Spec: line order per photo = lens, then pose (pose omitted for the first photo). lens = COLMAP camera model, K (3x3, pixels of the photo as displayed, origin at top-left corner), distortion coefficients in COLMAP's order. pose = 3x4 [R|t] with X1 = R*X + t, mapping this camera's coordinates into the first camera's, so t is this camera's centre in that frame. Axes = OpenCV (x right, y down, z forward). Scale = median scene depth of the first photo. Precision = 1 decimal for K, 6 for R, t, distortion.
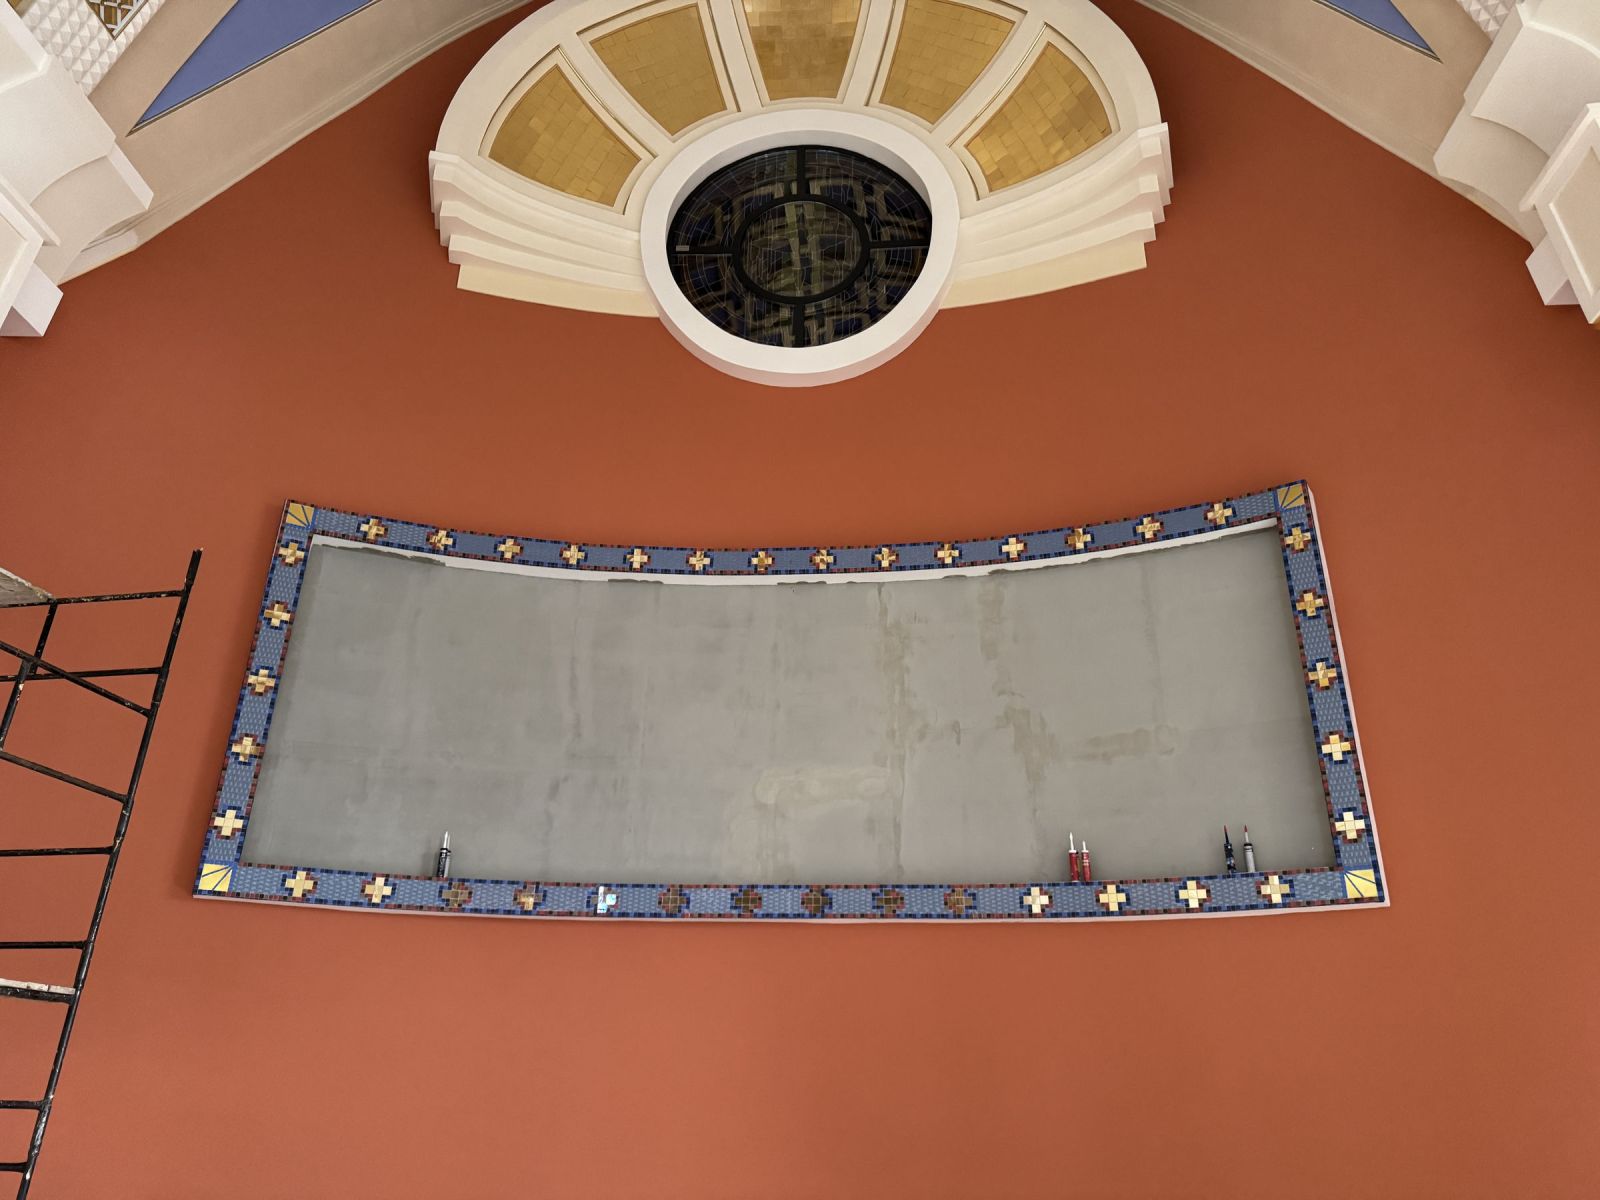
lens RADIAL K [[1115.9, 0, 813.3], [0, 1115.9, 600.3], [0, 0, 1]] dist [0.064611, -0.062869]
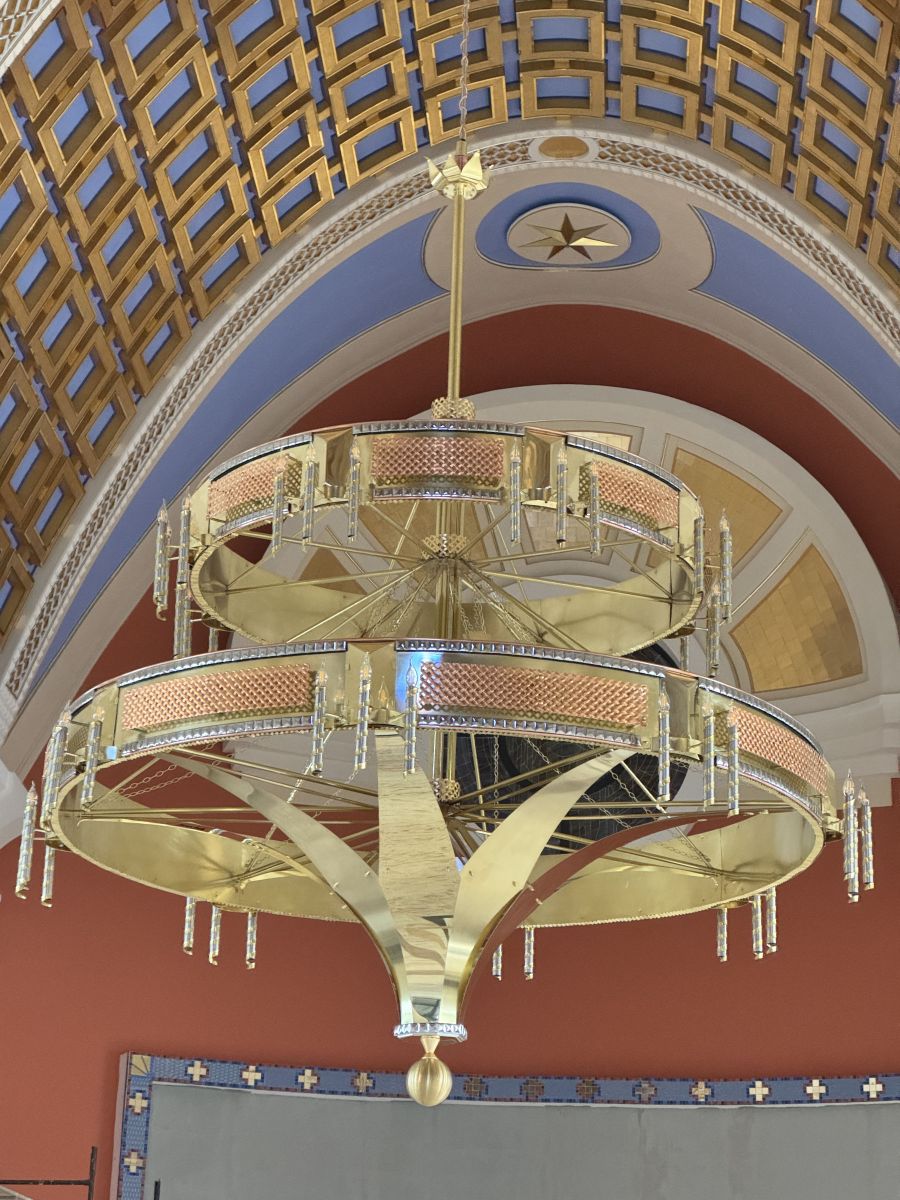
lens RADIAL K [[2666.4, 0, 472.3], [0, 2666.4, 578.4], [0, 0, 1]] dist [0.222119, 0.000000]
pose [[0.999886, 0.012750, -0.008047, -0.096666], [-0.012236, 0.998063, 0.060991, -0.748768], [0.008810, -0.060886, 0.998106, -1.737549]]
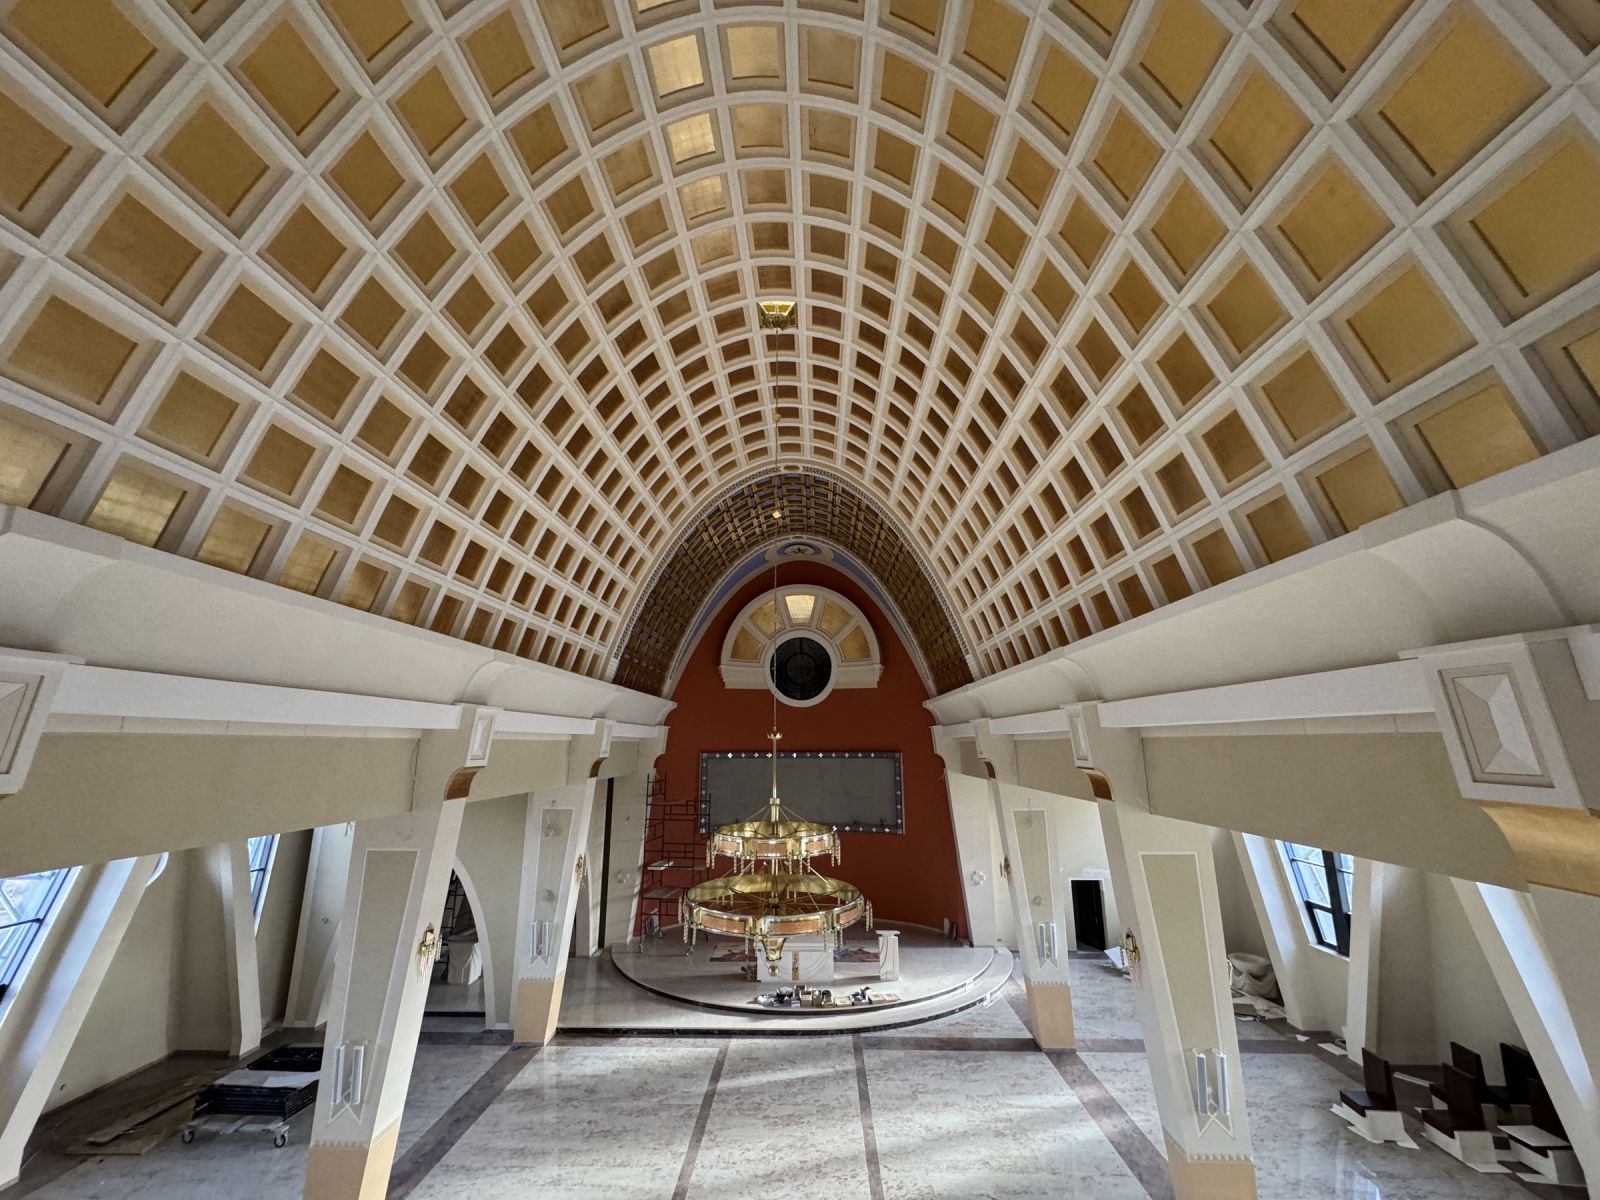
lens RADIAL K [[636.4, 0, 803.1], [0, 636.4, 600.5], [0, 0, 1]] dist [0.010065, -0.000078]
pose [[0.999647, -0.011510, 0.023927, -0.080369], [0.006382, 0.978896, 0.204261, -1.333422], [-0.025773, -0.204036, 0.978624, -1.658878]]
